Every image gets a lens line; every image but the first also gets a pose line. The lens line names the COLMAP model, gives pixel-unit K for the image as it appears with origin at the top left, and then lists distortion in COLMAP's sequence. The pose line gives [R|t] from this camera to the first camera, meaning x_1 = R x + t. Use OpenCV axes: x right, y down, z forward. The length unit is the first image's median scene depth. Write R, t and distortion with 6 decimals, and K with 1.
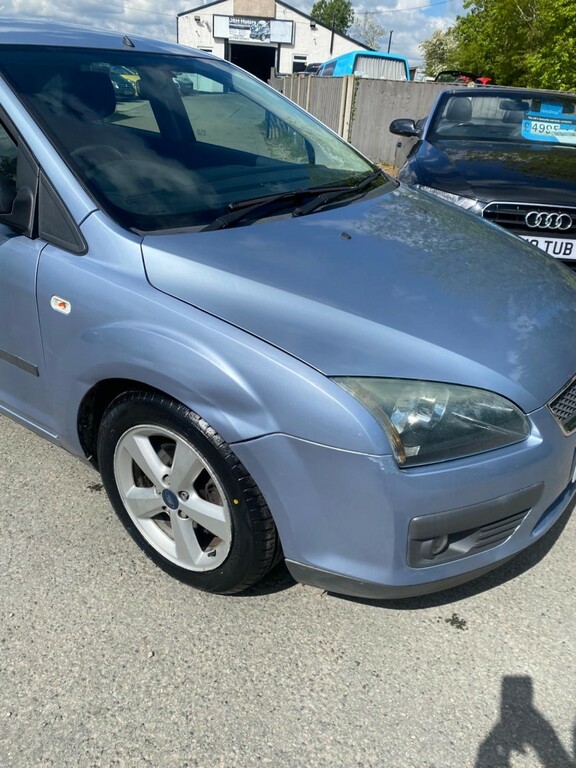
lens RADIAL K [[568.6, 0, 288.7], [0, 568.6, 389.8], [0, 0, 1]] dist [0.023272, -0.015161]
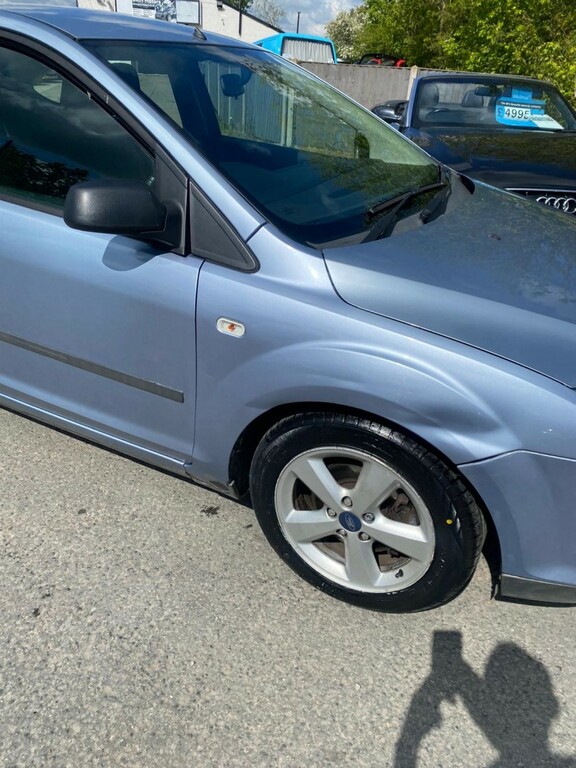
lens RADIAL K [[568.6, 0, 286.0], [0, 568.6, 381.8], [0, 0, 1]] dist [0.023272, -0.015161]
pose [[0.989779, -0.071477, 0.123403, -0.397920], [0.069668, 0.997391, 0.018924, -0.065561], [-0.124433, -0.010134, 0.992176, 0.063435]]
